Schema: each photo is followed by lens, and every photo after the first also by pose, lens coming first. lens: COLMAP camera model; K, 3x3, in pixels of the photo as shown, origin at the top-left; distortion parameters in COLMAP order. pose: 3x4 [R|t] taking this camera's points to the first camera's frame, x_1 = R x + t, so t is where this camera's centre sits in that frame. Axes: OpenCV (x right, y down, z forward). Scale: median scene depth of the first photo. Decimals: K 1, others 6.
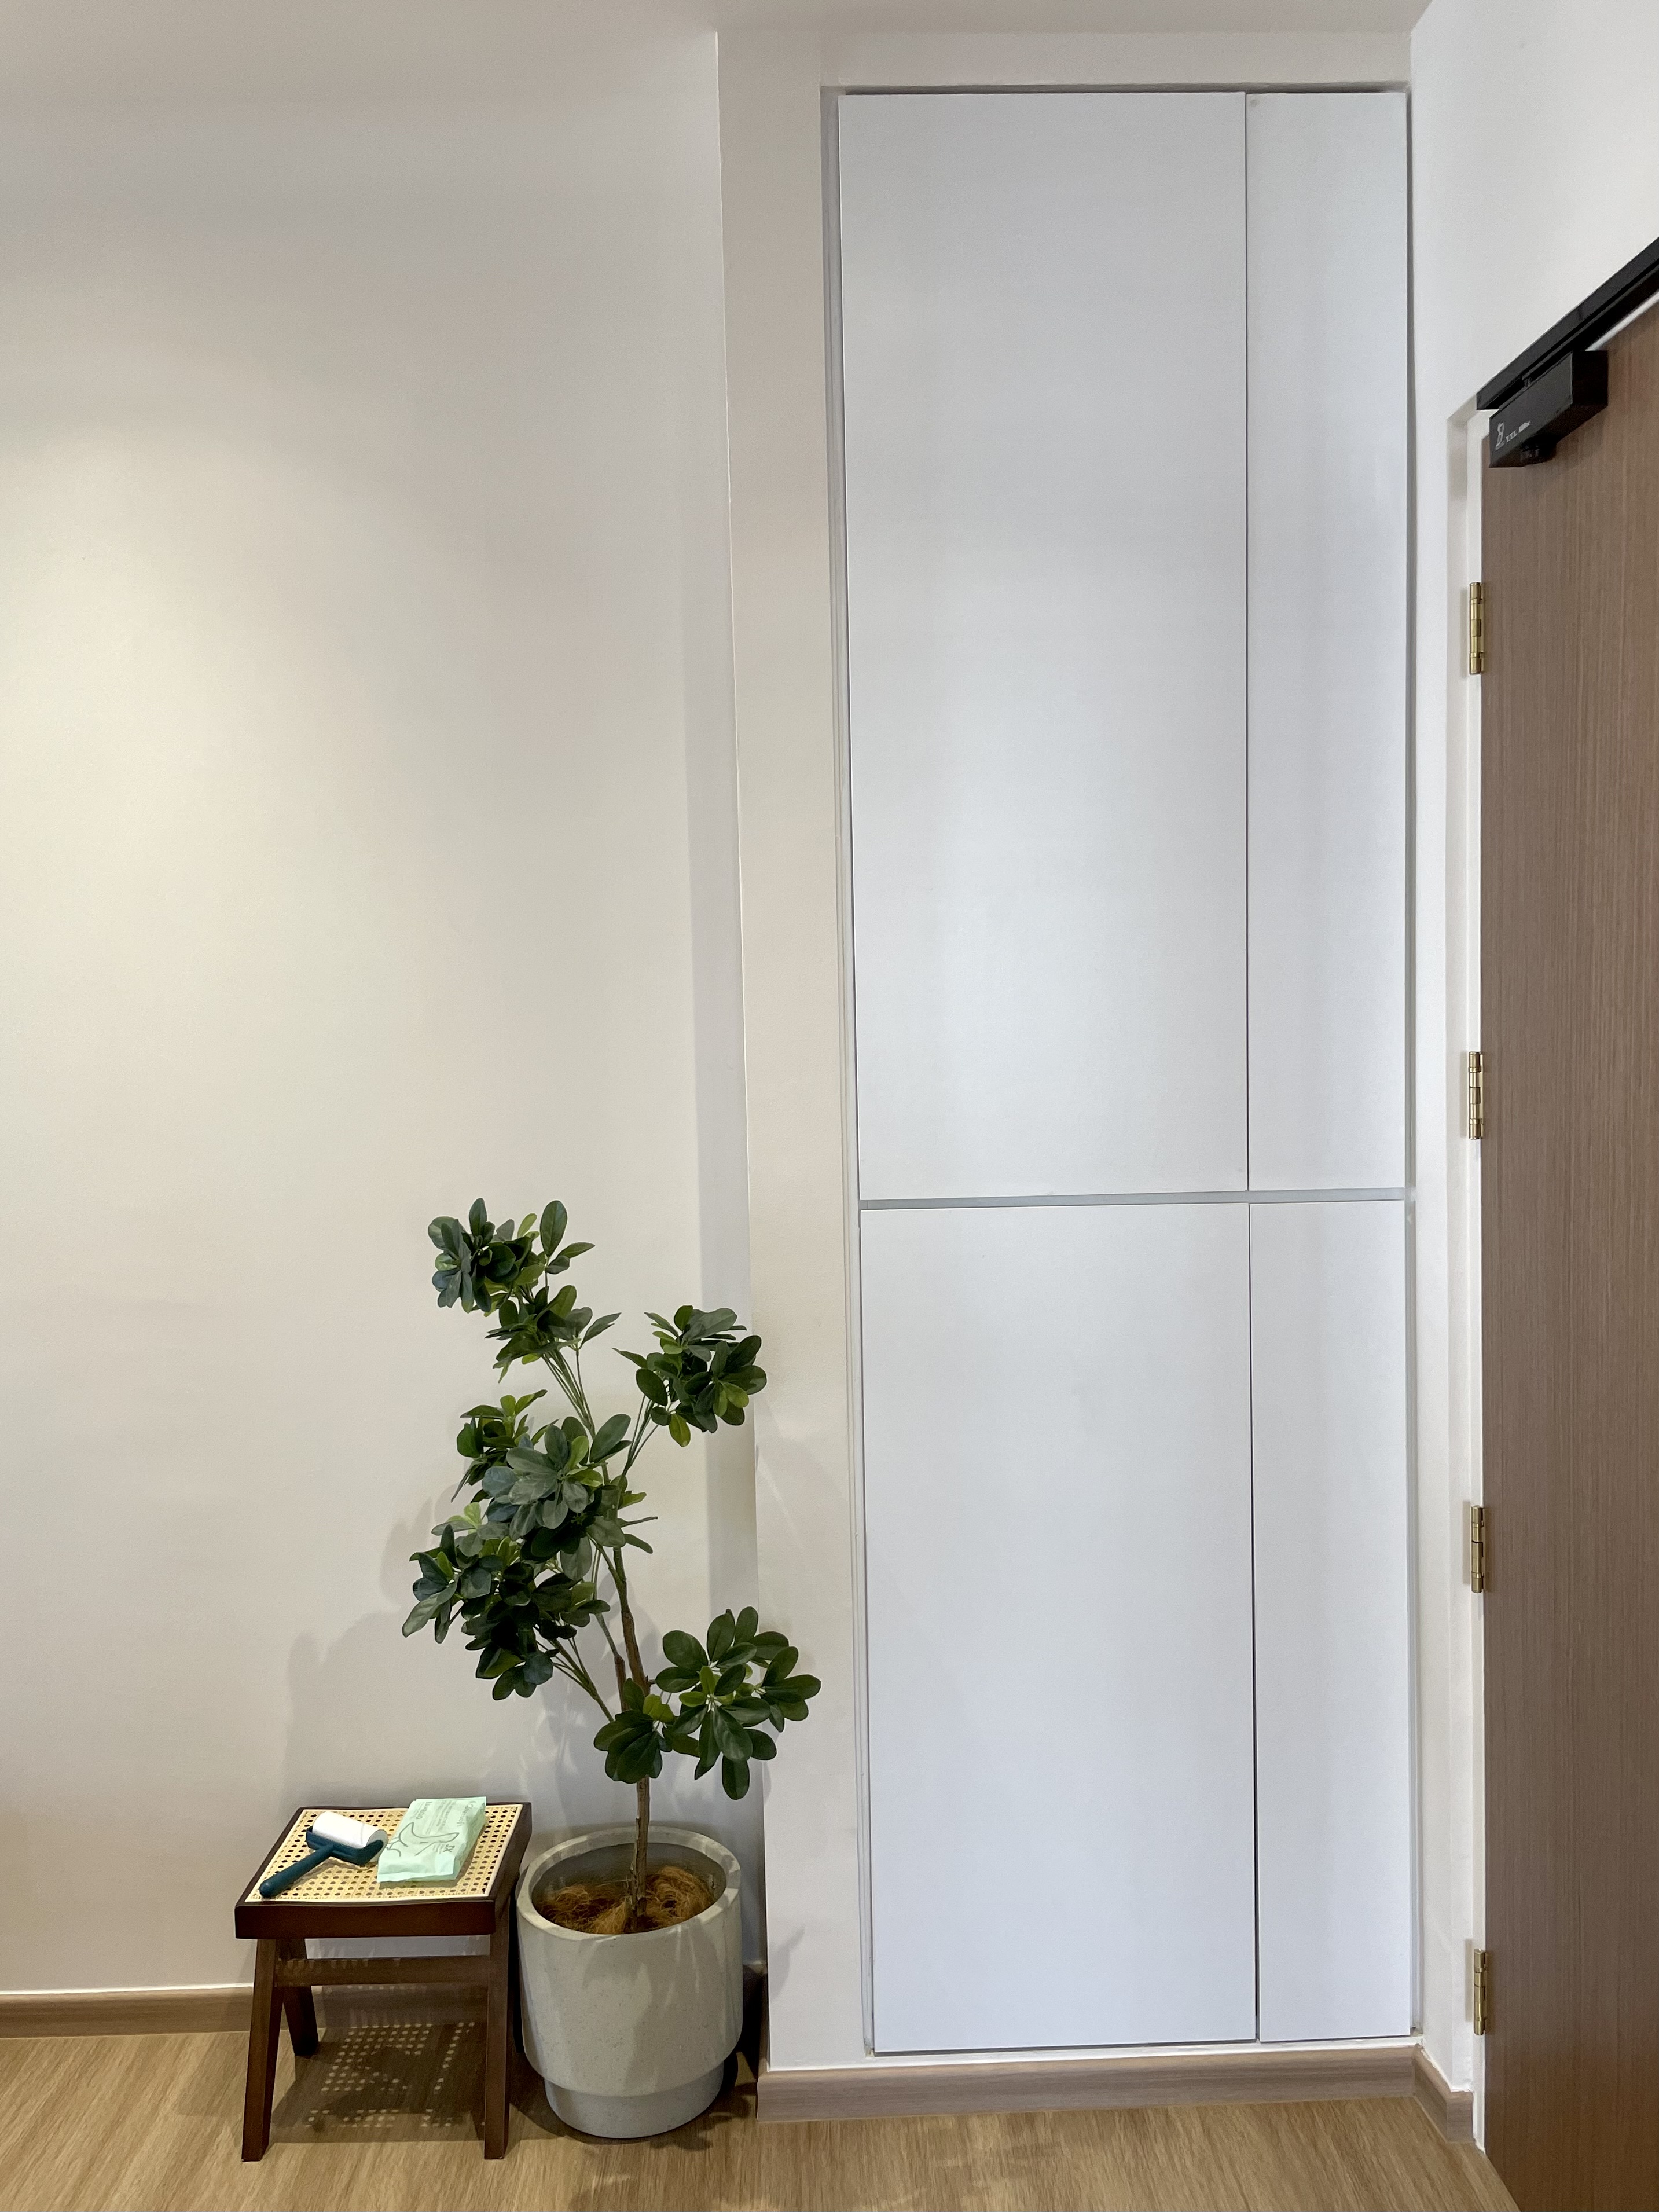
lens RADIAL K [[1759.4, 0, 829.5], [0, 1759.4, 1106.0], [0, 0, 1]] dist [0.004460, -0.001624]
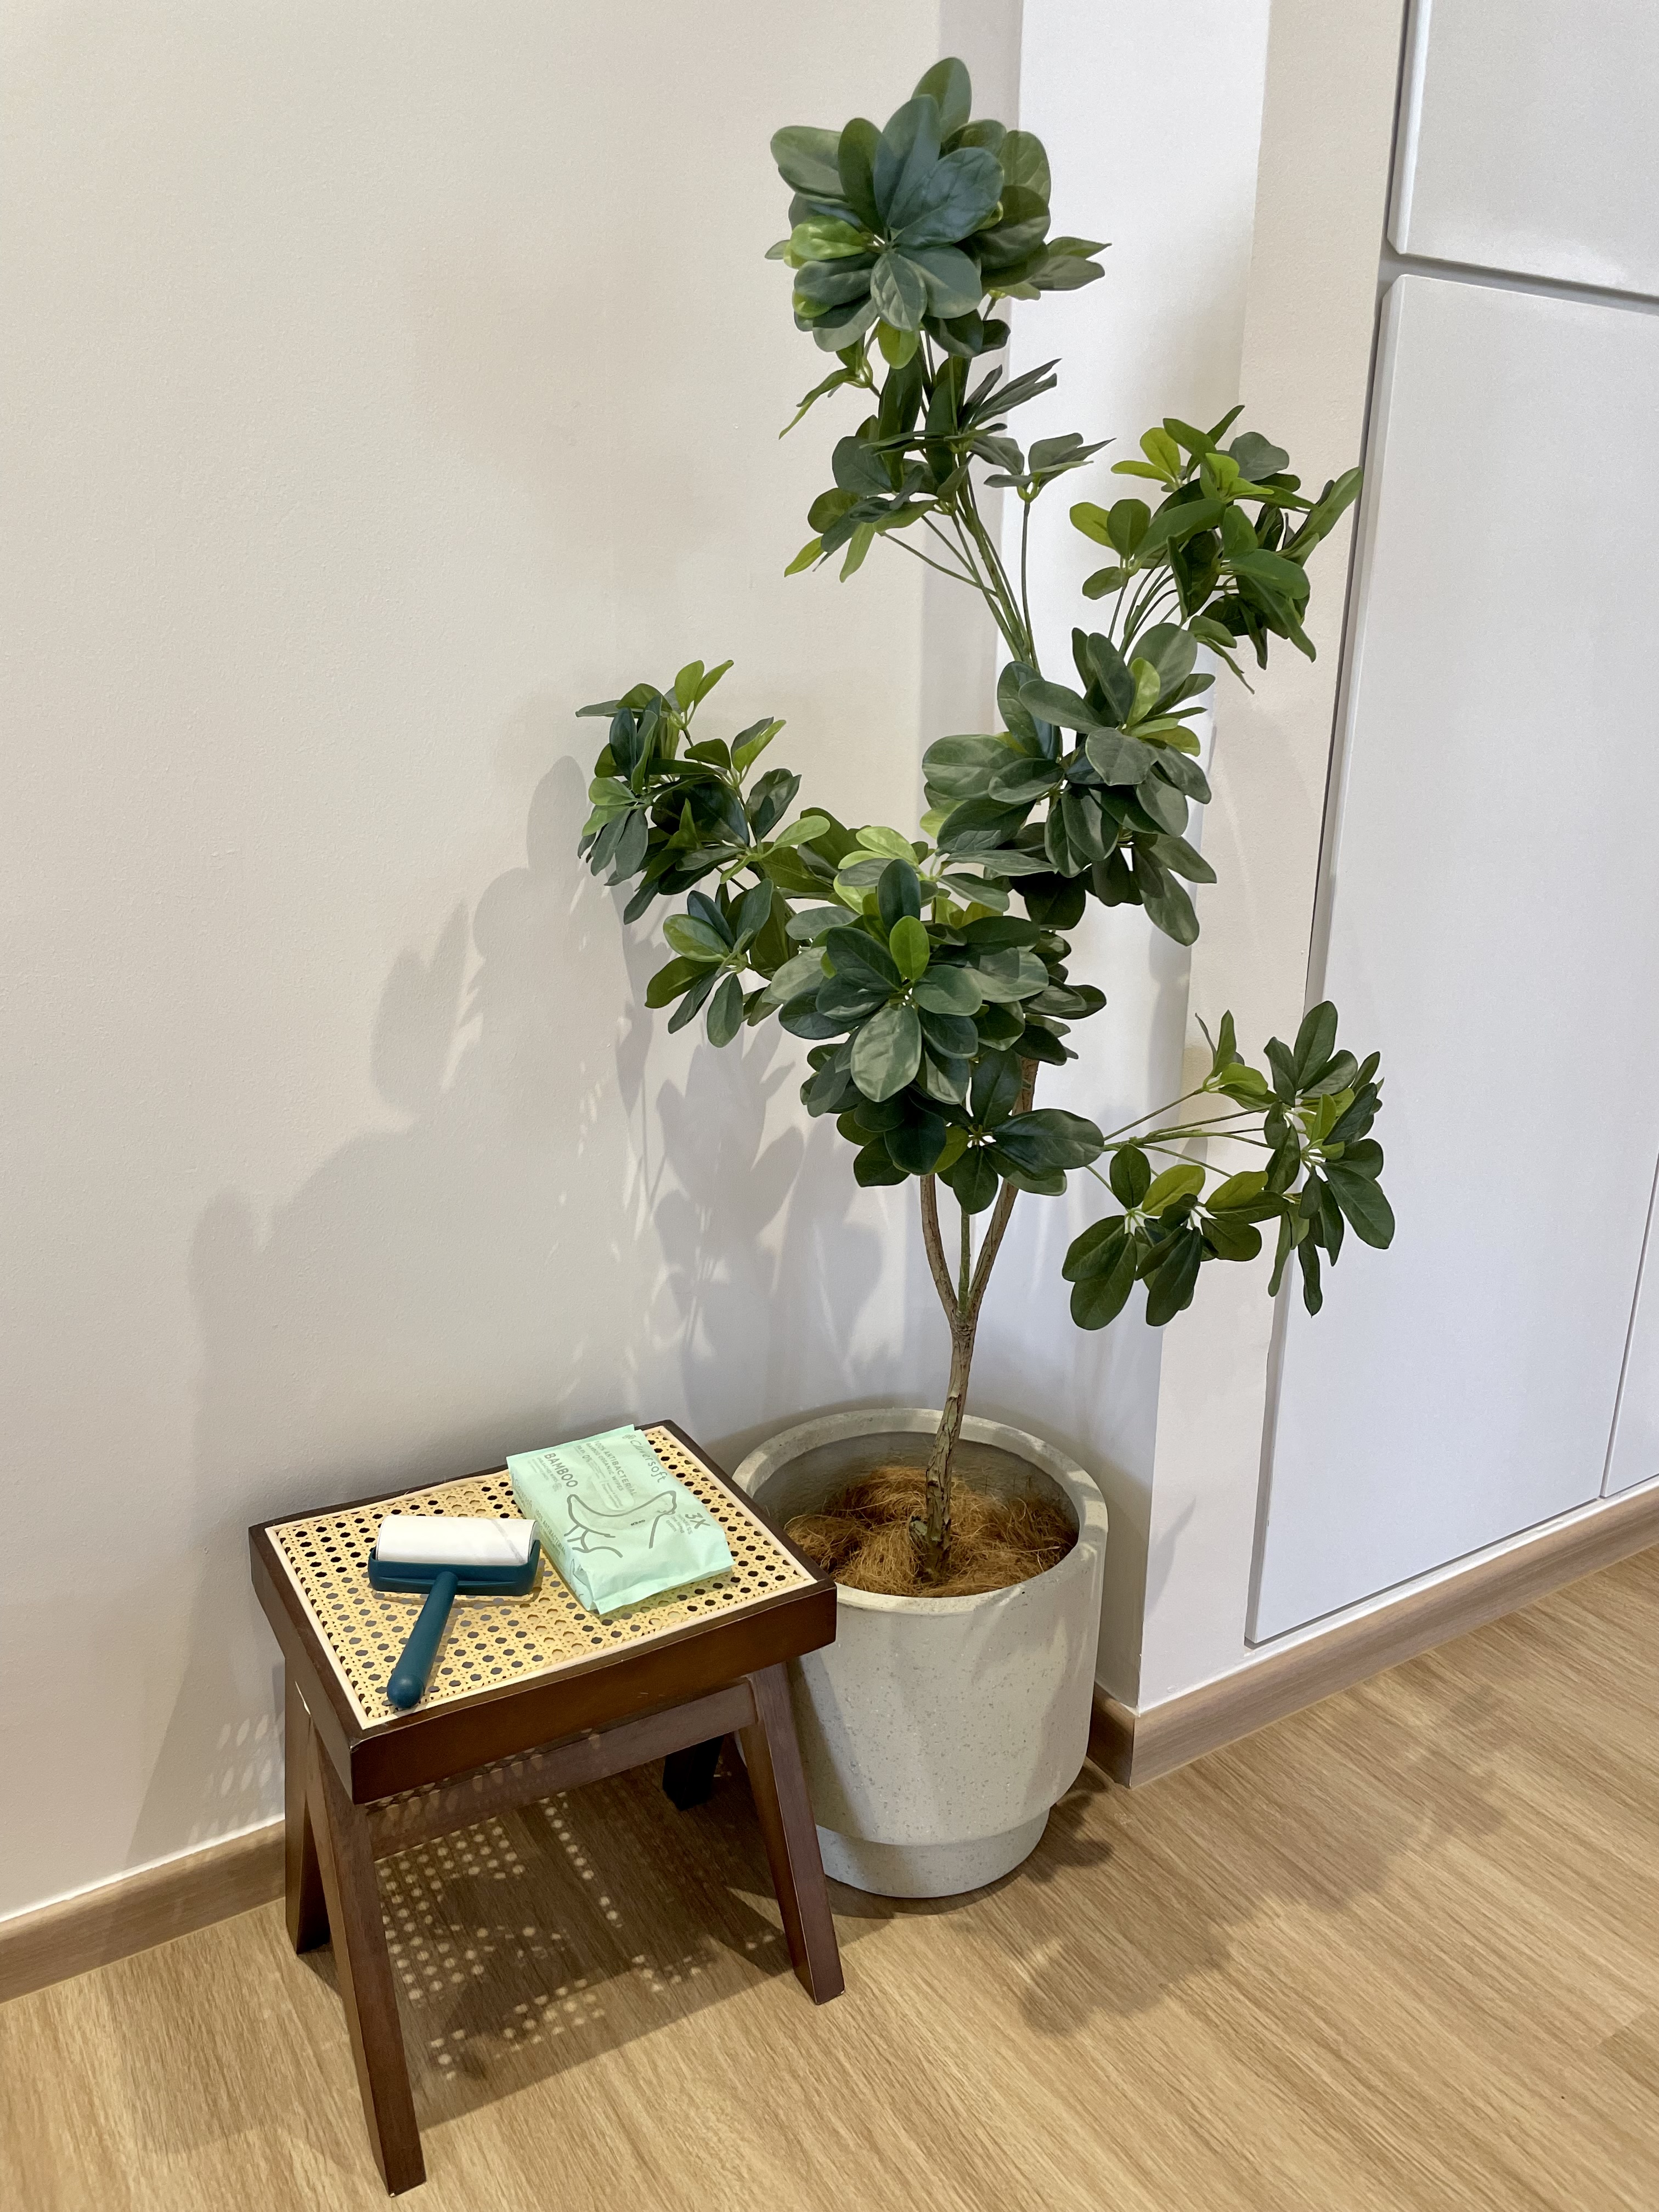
lens RADIAL K [[1619.1, 0, 829.5], [0, 1619.1, 1106.0], [0, 0, 1]] dist [0.062238, -0.082739]
pose [[0.857549, -0.112553, 0.501937, -0.414641], [-0.005900, 0.973552, 0.228387, 0.190428], [-0.514368, -0.198815, 0.834205, 0.600772]]
